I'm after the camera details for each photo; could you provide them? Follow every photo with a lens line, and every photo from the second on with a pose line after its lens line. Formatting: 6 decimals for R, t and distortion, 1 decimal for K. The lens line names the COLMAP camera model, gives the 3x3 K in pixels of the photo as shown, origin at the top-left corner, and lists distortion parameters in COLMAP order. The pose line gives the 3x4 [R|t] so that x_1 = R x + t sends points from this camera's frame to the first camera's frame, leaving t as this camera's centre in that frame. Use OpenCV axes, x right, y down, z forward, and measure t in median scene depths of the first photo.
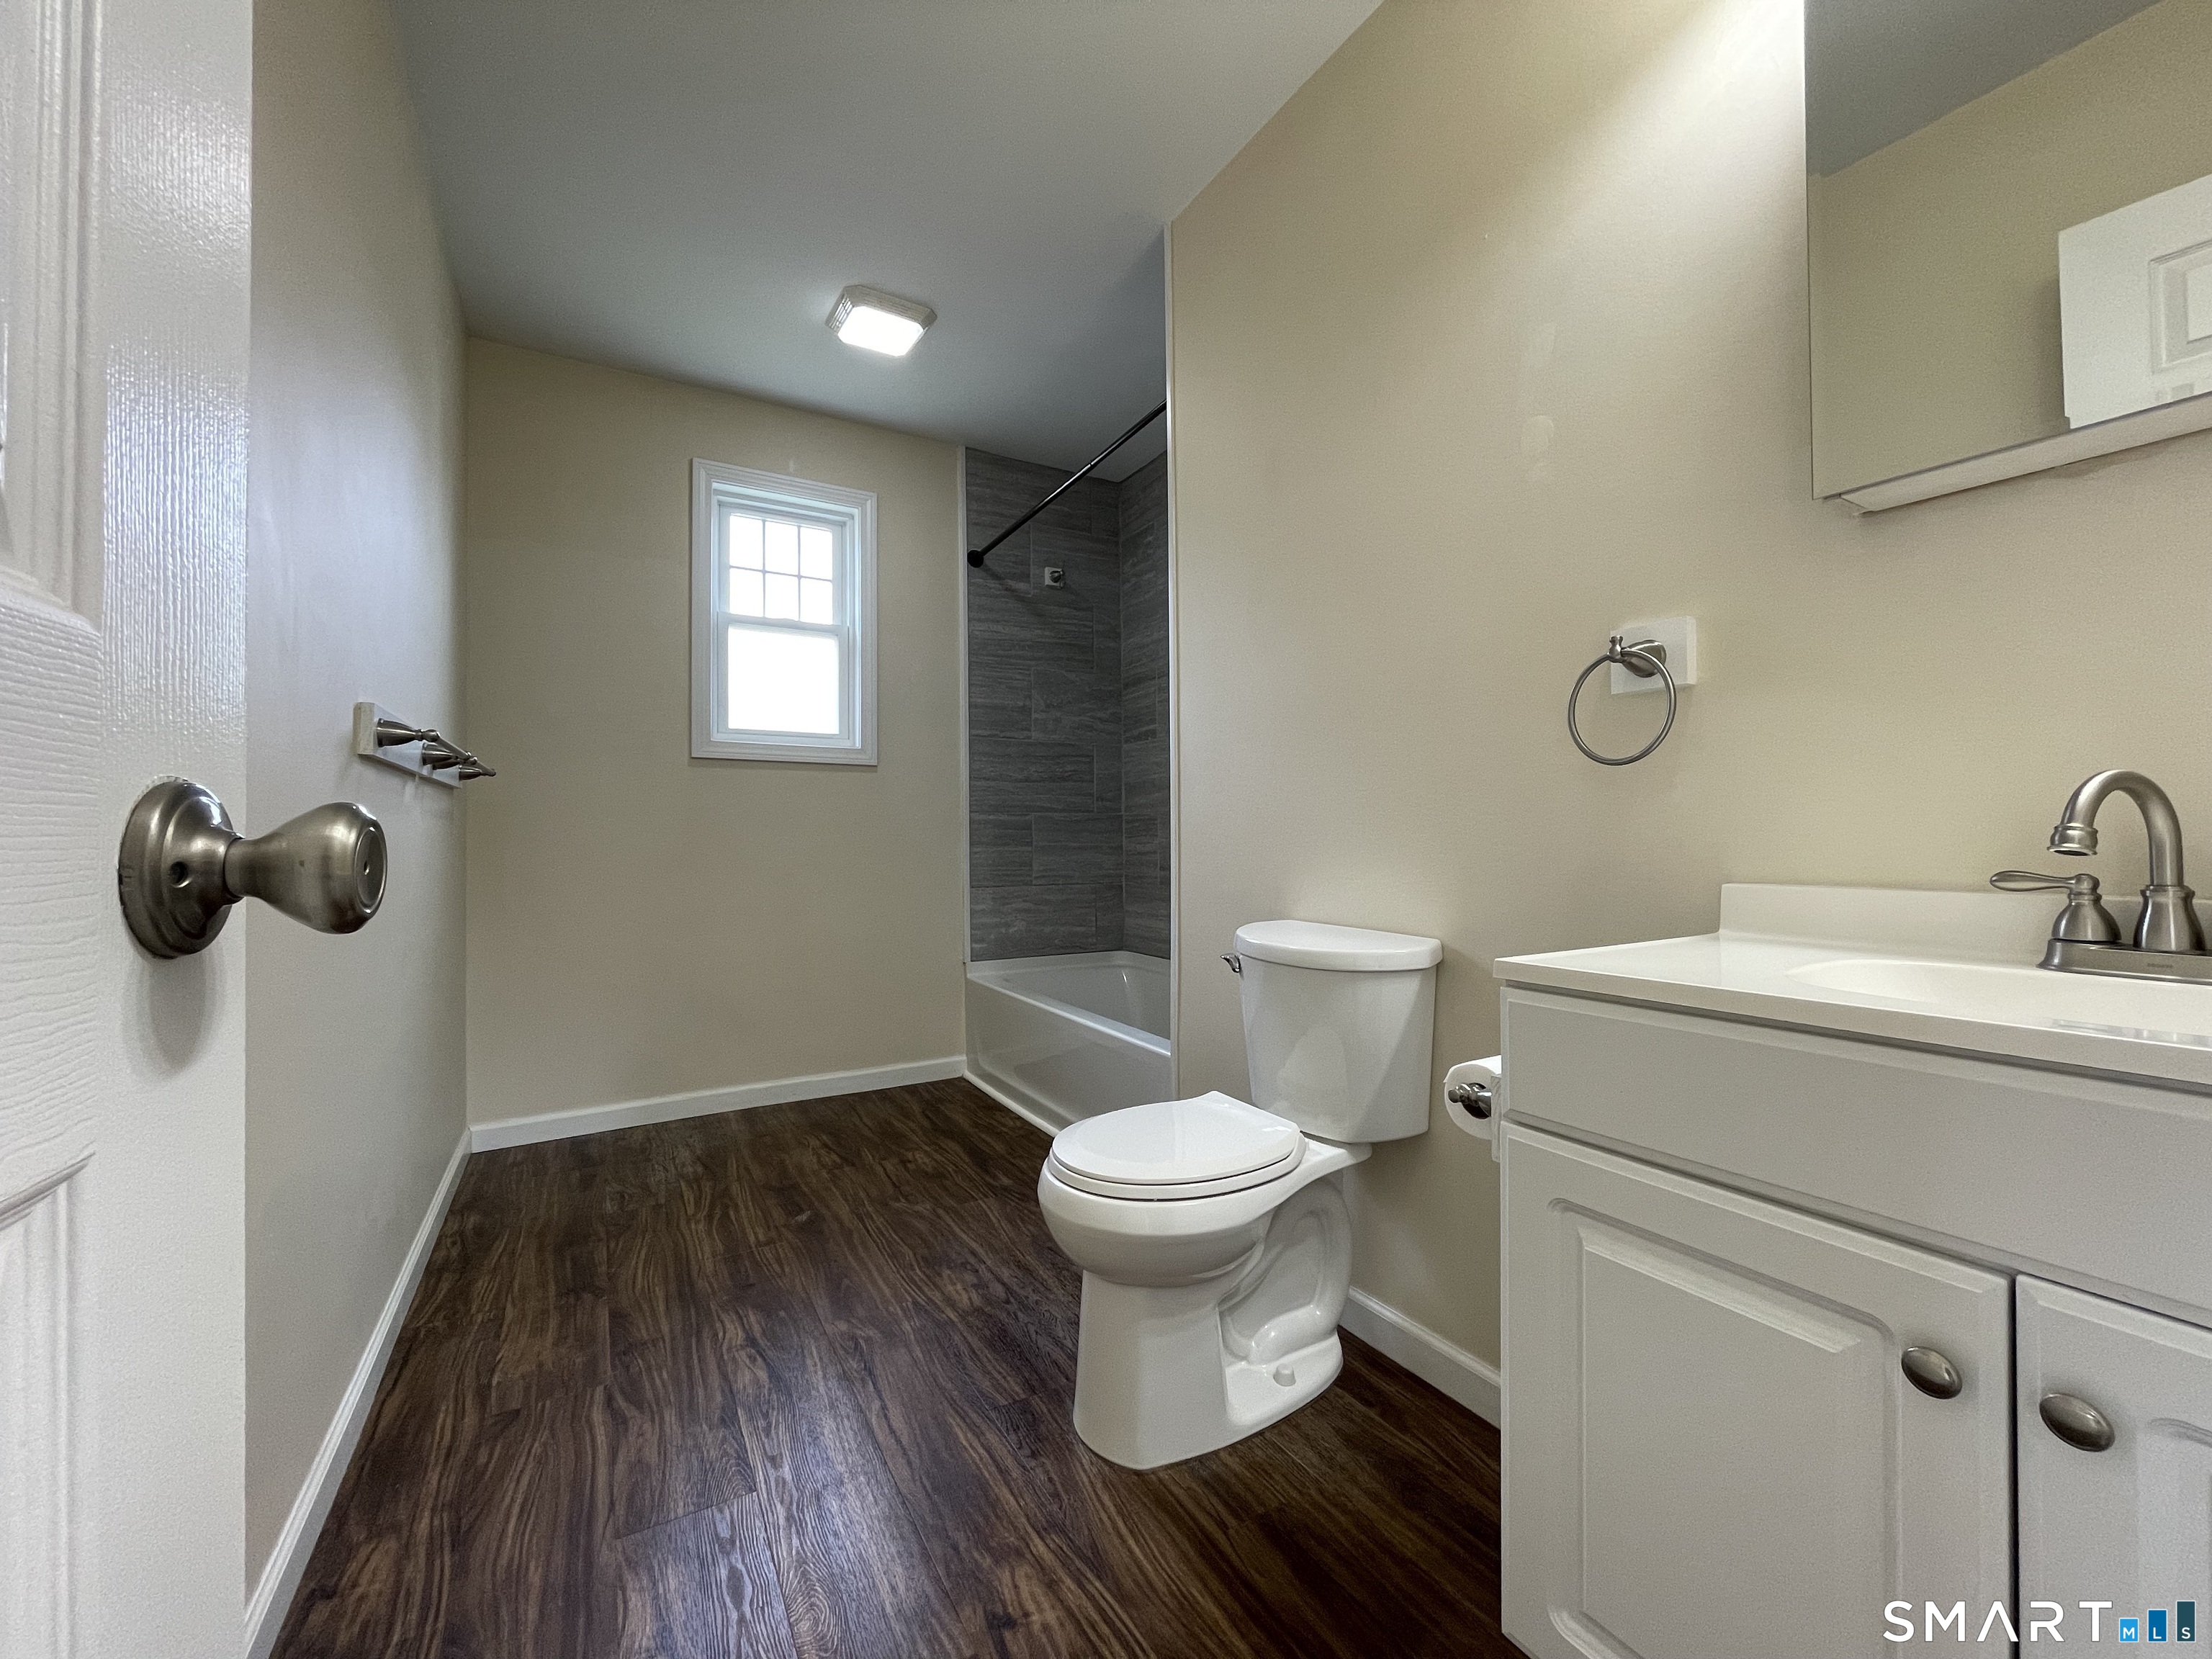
lens RADIAL K [[899.5, 0, 1107.3], [0, 899.5, 830.6], [0, 0, 1]] dist [0.000838, -0.000345]
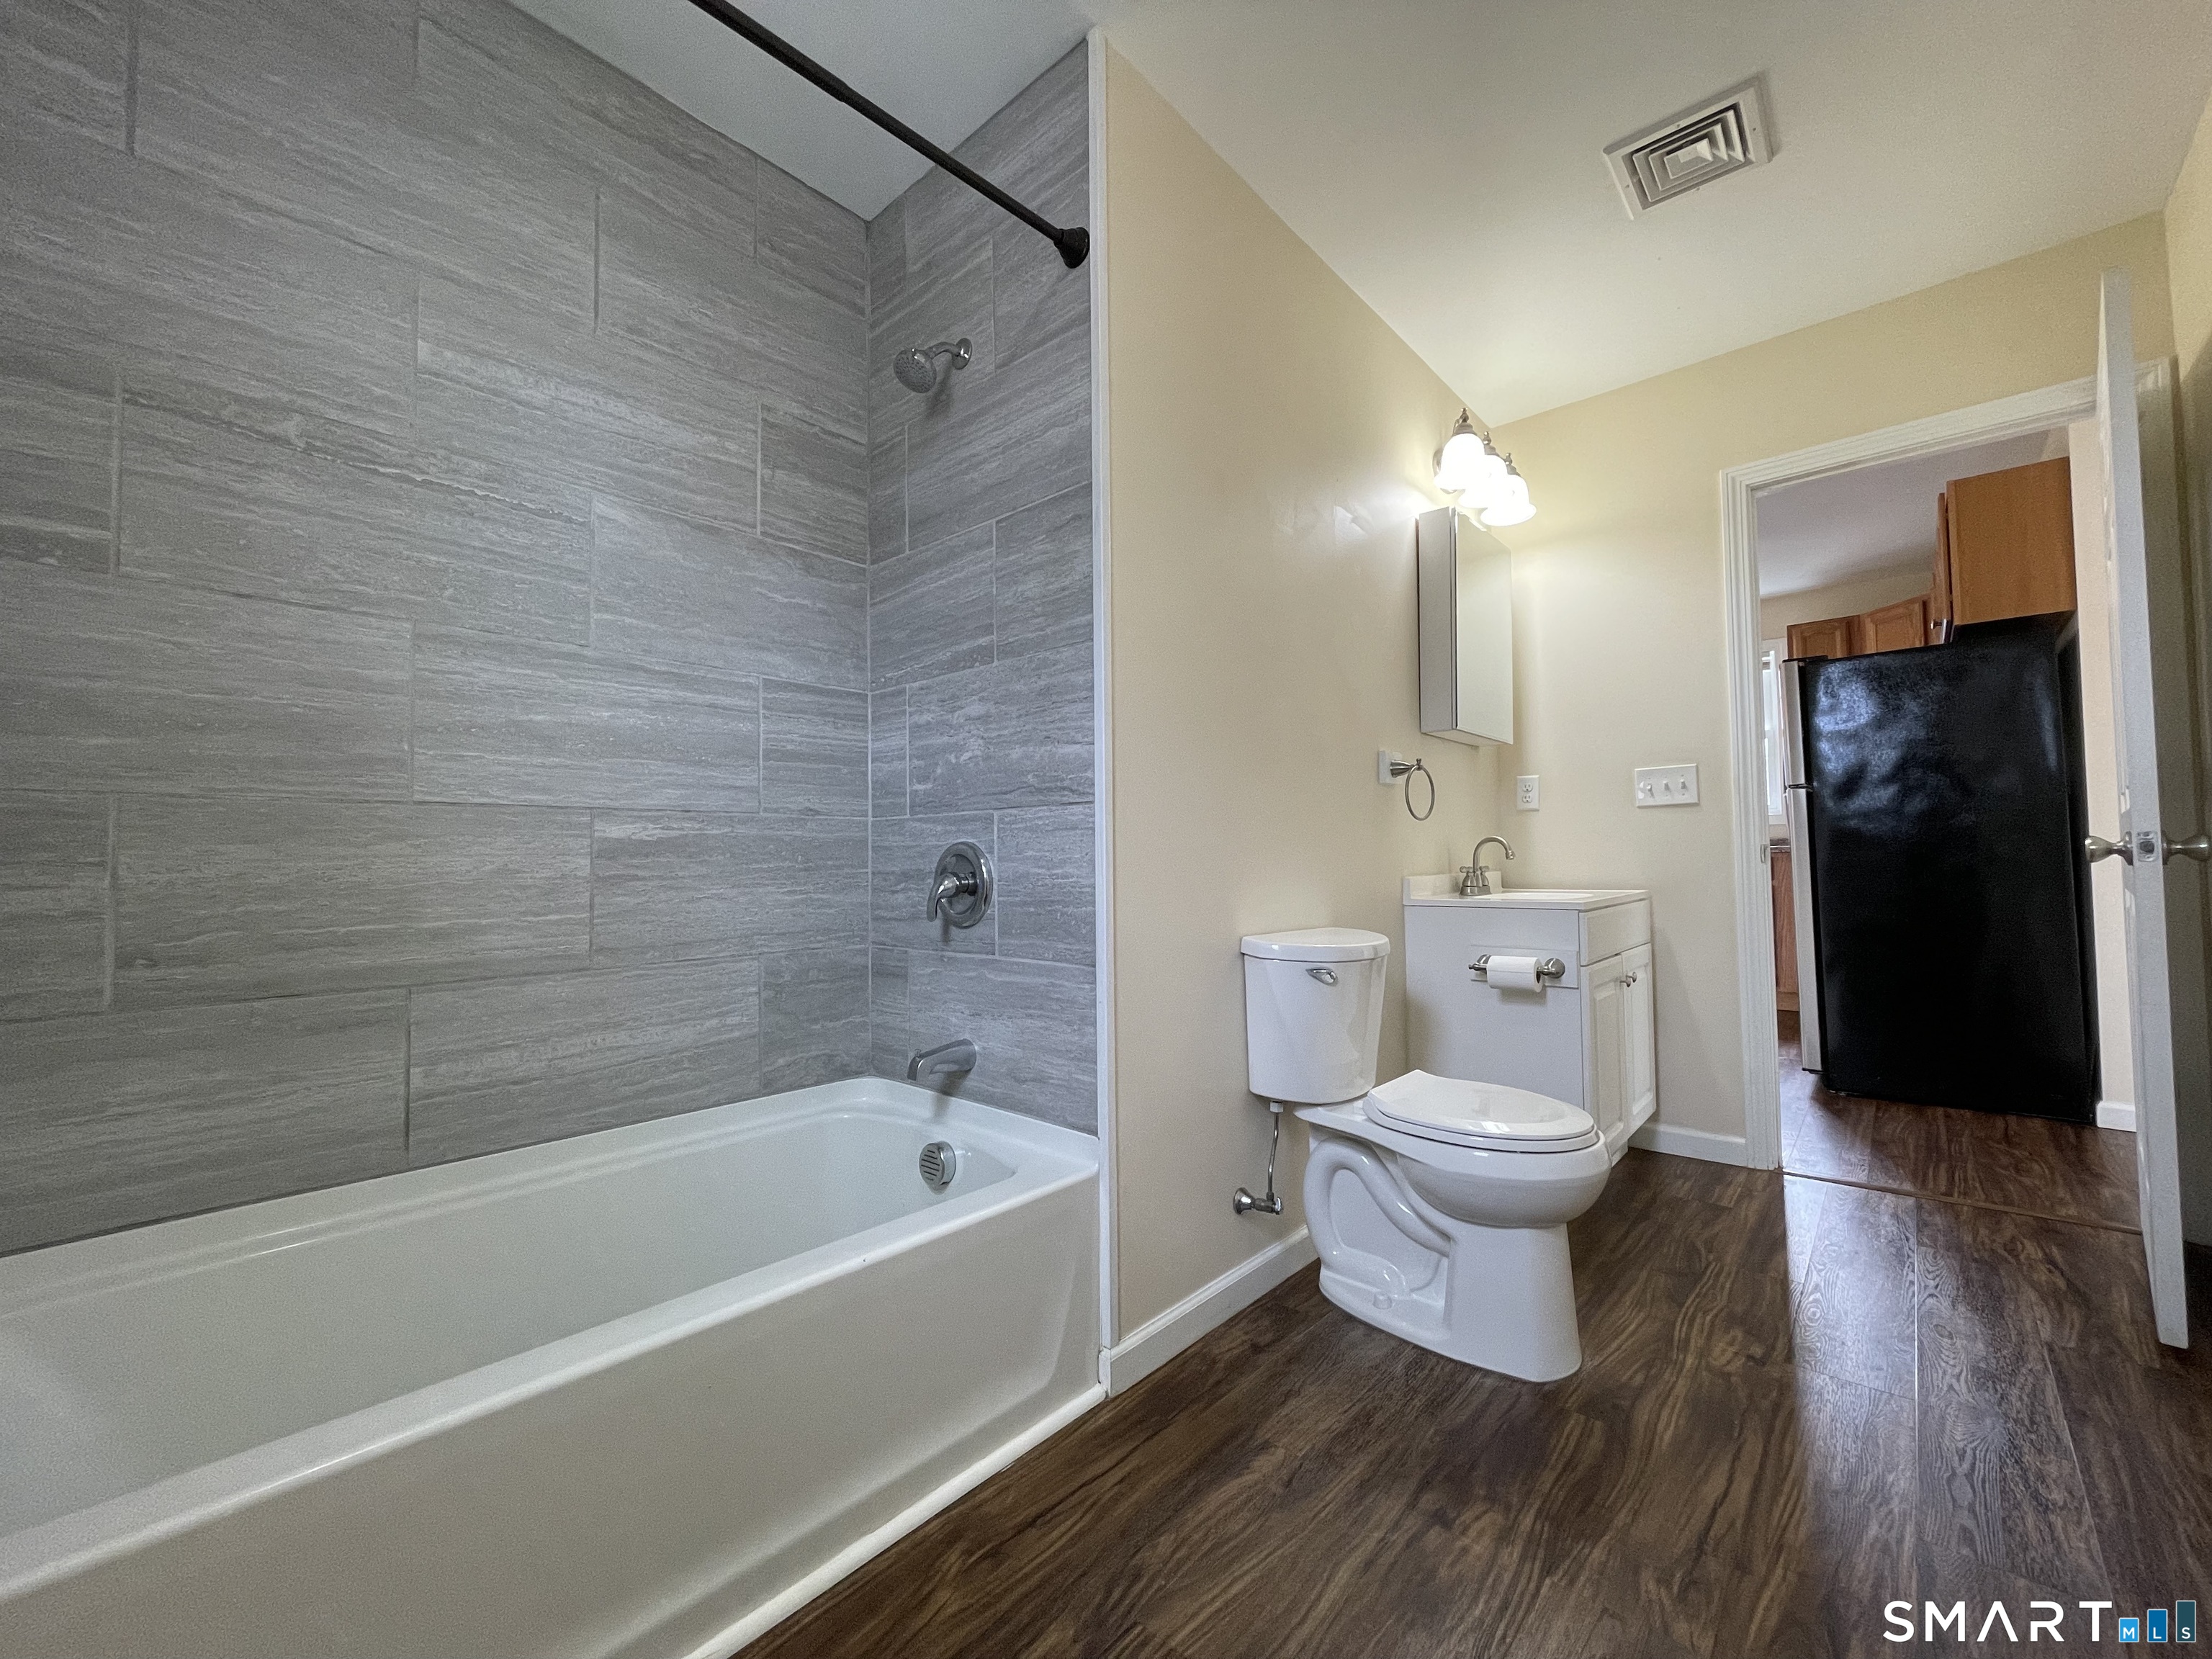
lens RADIAL K [[899.5, 0, 1107.3], [0, 899.5, 830.6], [0, 0, 1]] dist [0.000838, -0.000345]
pose [[-0.321426, 0.058772, 0.945109, -0.595418], [0.011206, 0.998238, -0.058265, 0.026533], [-0.946868, -0.008137, -0.321518, 1.198354]]
